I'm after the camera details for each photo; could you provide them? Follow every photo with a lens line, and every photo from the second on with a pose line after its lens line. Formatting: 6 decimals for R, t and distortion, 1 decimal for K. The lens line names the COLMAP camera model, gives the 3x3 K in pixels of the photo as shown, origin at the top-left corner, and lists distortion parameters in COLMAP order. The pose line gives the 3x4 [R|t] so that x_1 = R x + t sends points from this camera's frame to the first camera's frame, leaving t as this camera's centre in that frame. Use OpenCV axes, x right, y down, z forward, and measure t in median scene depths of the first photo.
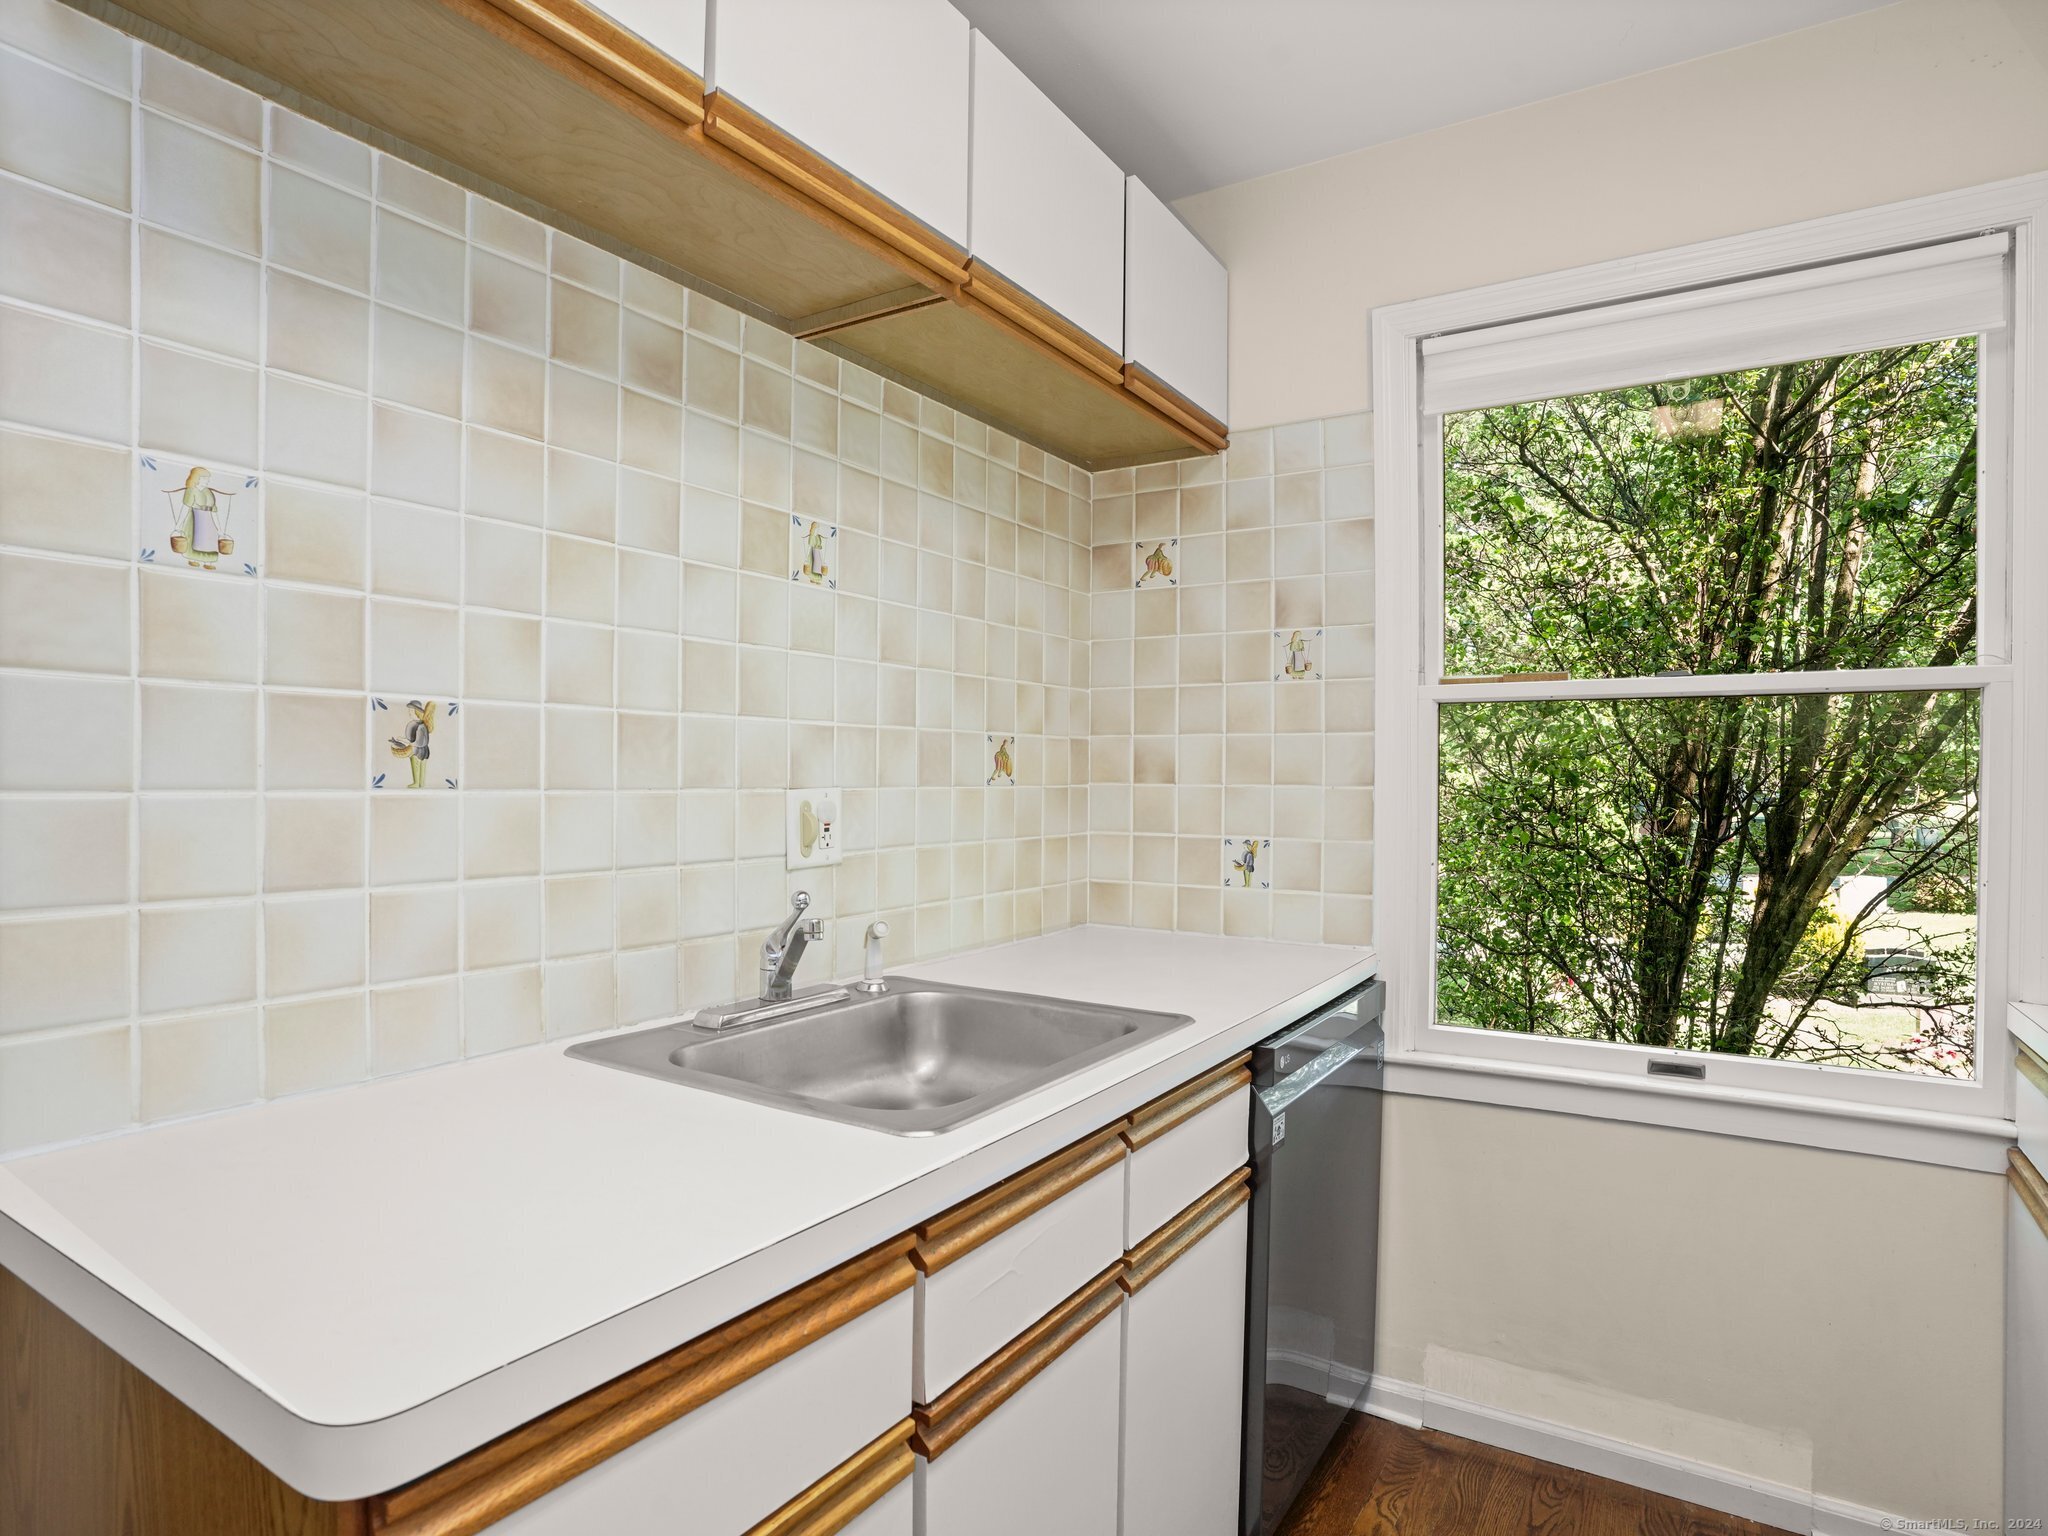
lens RADIAL K [[1136.2, 0, 1029.7], [0, 1136.2, 788.7], [0, 0, 1]] dist [-0.085591, 0.044102]
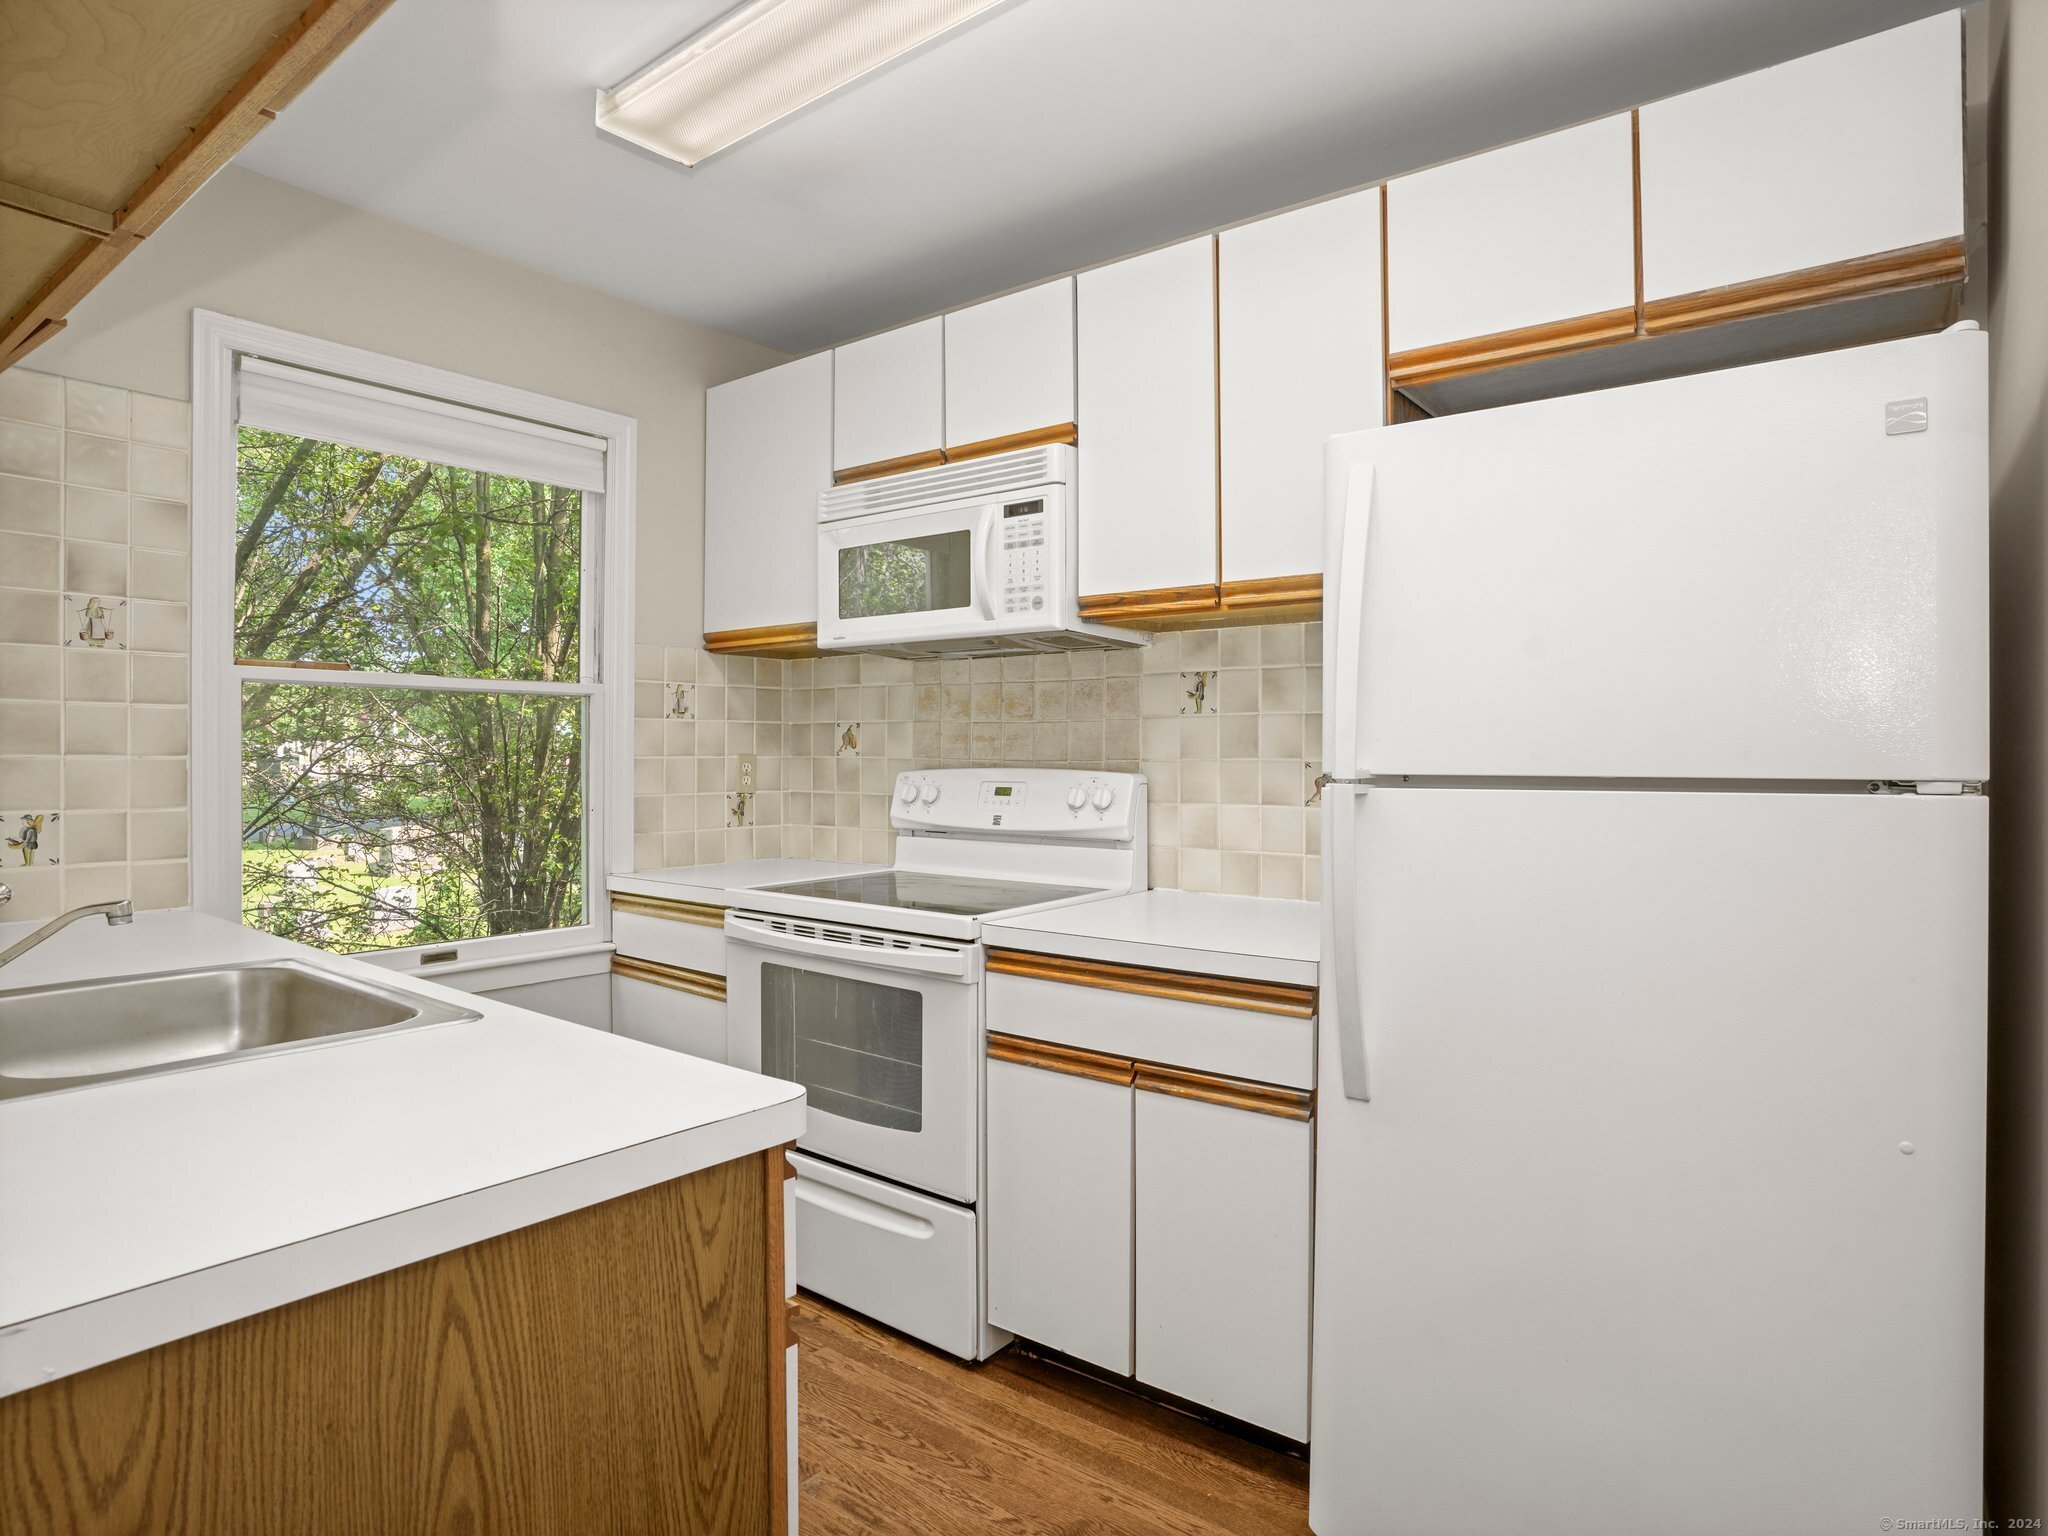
lens RADIAL K [[1128.1, 0, 1025.4], [0, 1128.1, 772.6], [0, 0, 1]] dist [-0.077632, 0.036504]
pose [[0.104330, -0.020740, 0.994327, -0.679286], [0.005838, 0.999778, 0.020241, -0.002616], [-0.994526, 0.003693, 0.104428, 0.108803]]
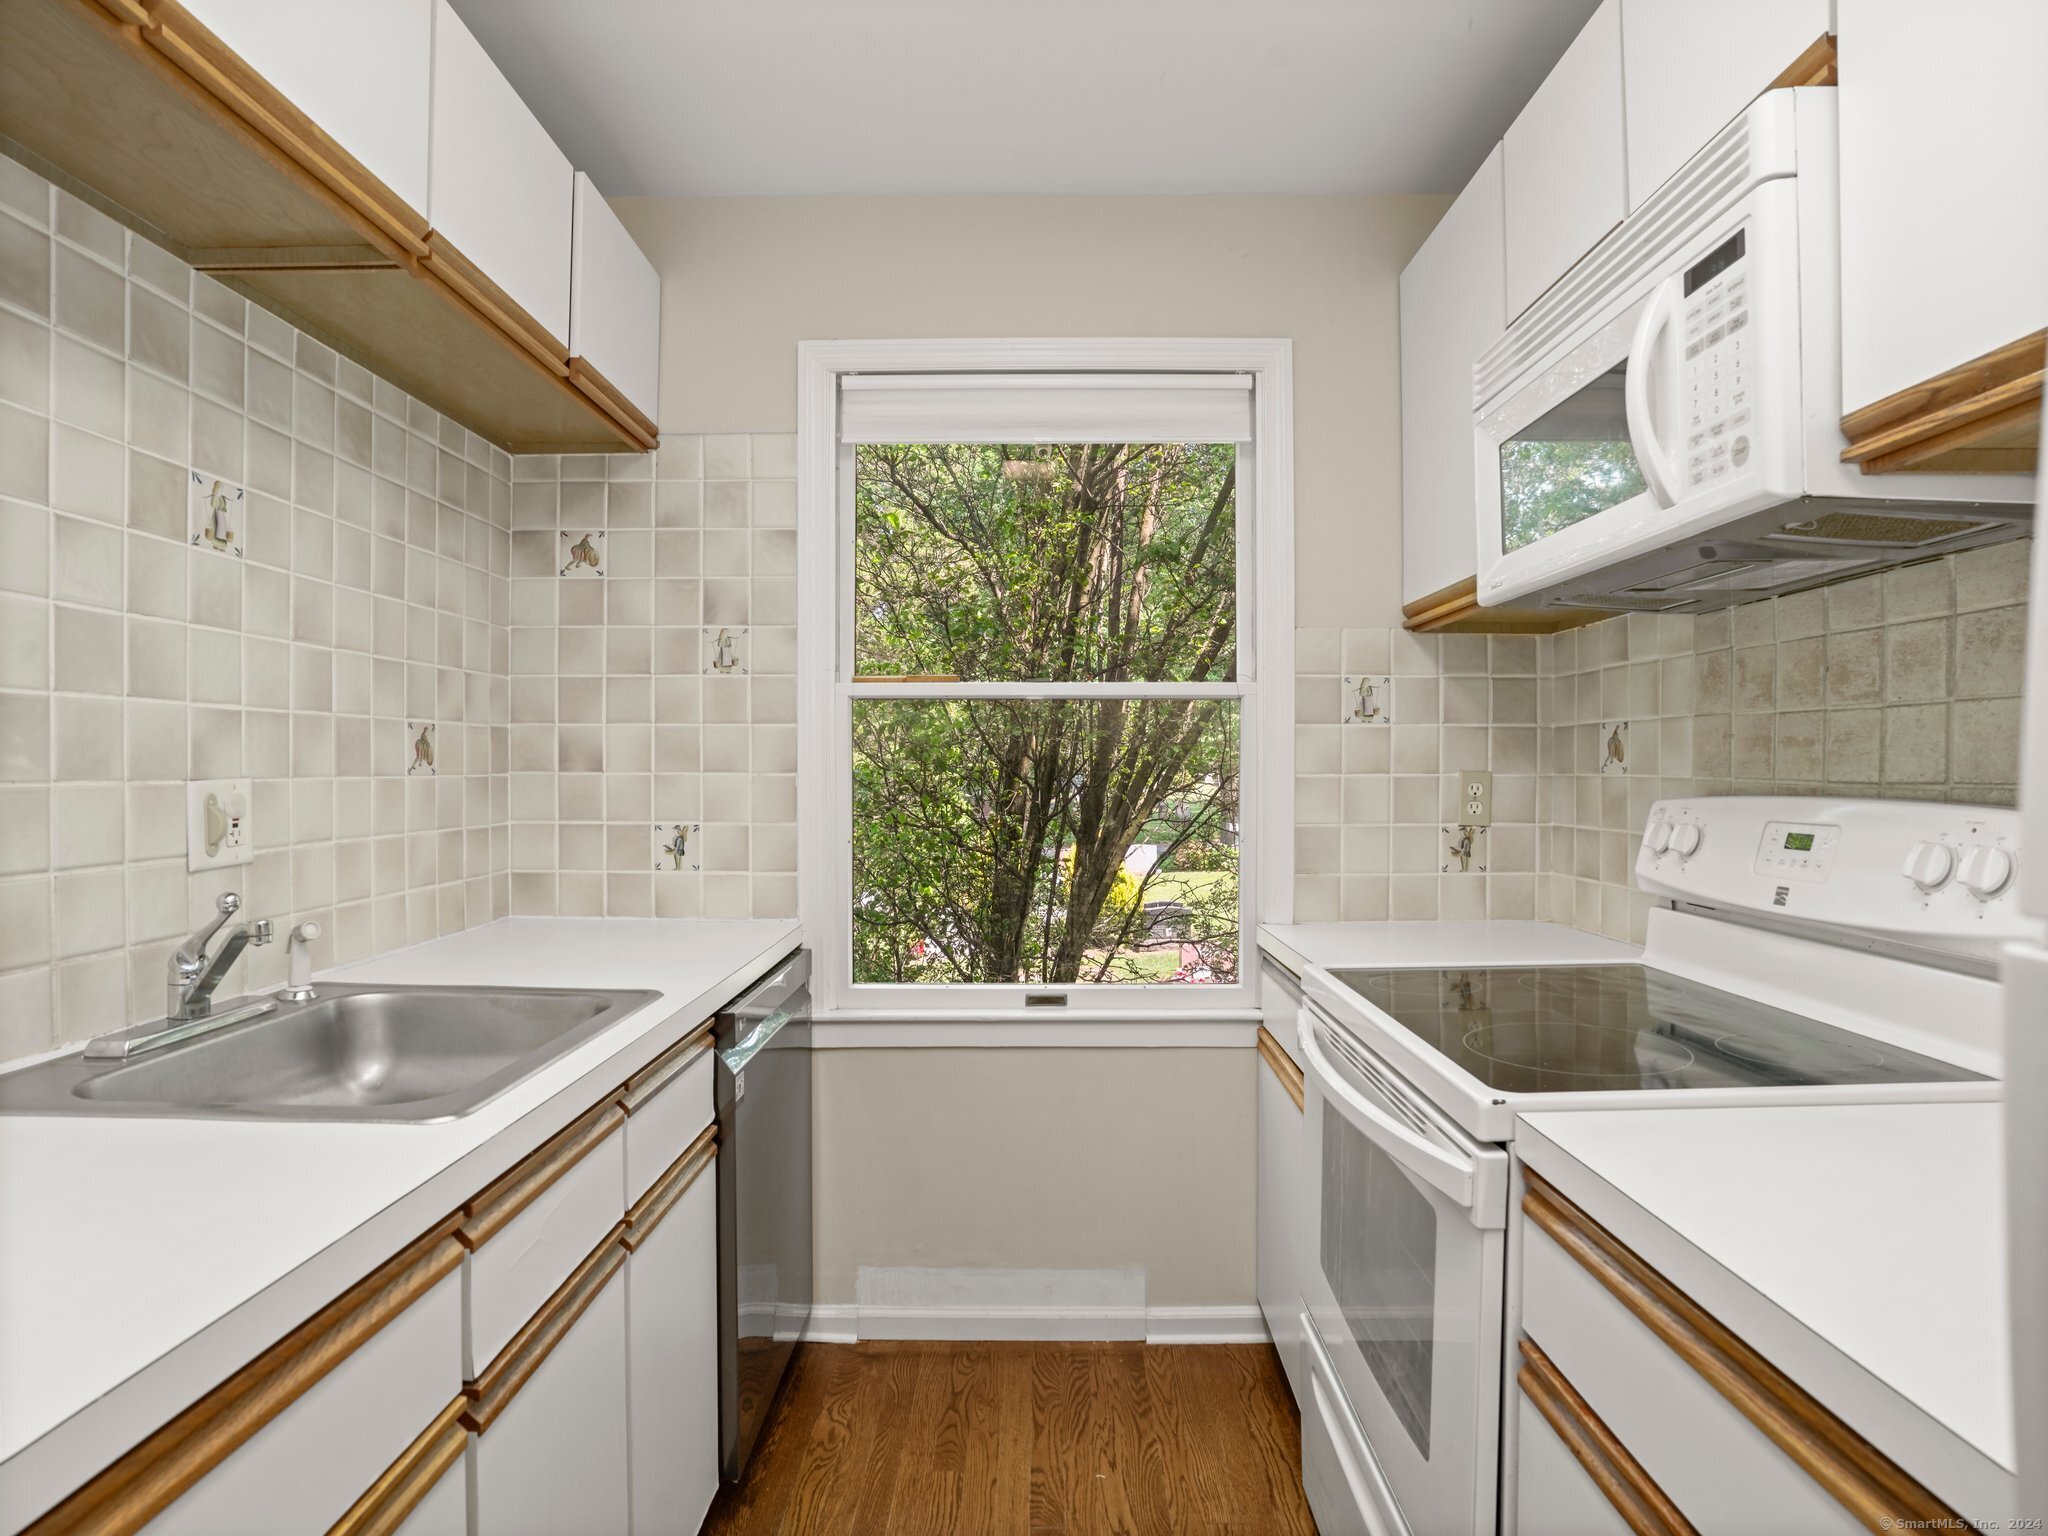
lens RADIAL K [[1128.1, 0, 1025.4], [0, 1128.1, 772.6], [0, 0, 1]] dist [-0.077632, 0.036504]
pose [[0.852106, -0.006694, 0.523326, -0.084261], [0.008608, 0.999962, -0.001224, 0.000628], [-0.523298, 0.005548, 0.852131, -0.057524]]
